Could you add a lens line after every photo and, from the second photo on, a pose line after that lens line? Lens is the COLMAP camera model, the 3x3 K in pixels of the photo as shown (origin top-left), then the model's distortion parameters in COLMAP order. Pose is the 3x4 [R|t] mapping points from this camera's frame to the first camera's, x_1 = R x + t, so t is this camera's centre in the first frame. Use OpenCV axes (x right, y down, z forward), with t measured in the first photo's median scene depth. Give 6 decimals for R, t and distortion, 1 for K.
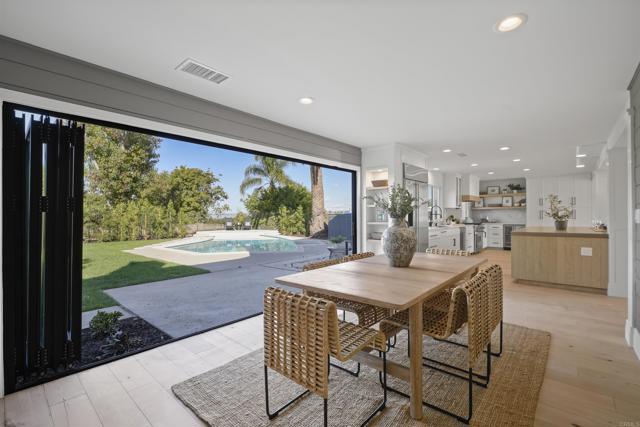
lens RADIAL K [[290.8, 0, 318.8], [0, 290.8, 214.6], [0, 0, 1]] dist [-0.001539, 0.000401]
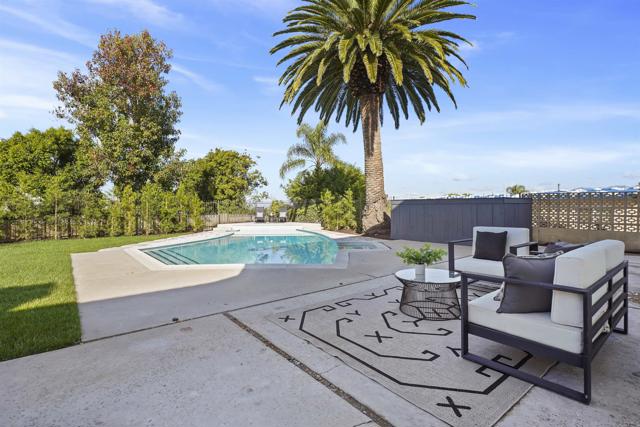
lens RADIAL K [[290.8, 0, 321.0], [0, 290.8, 211.2], [0, 0, 1]] dist [-0.001539, 0.000401]
pose [[0.981925, 0.000459, -0.189268, 0.002885], [0.003125, 0.999821, 0.018637, 0.008808], [0.189243, -0.018892, 0.981749, 0.265532]]
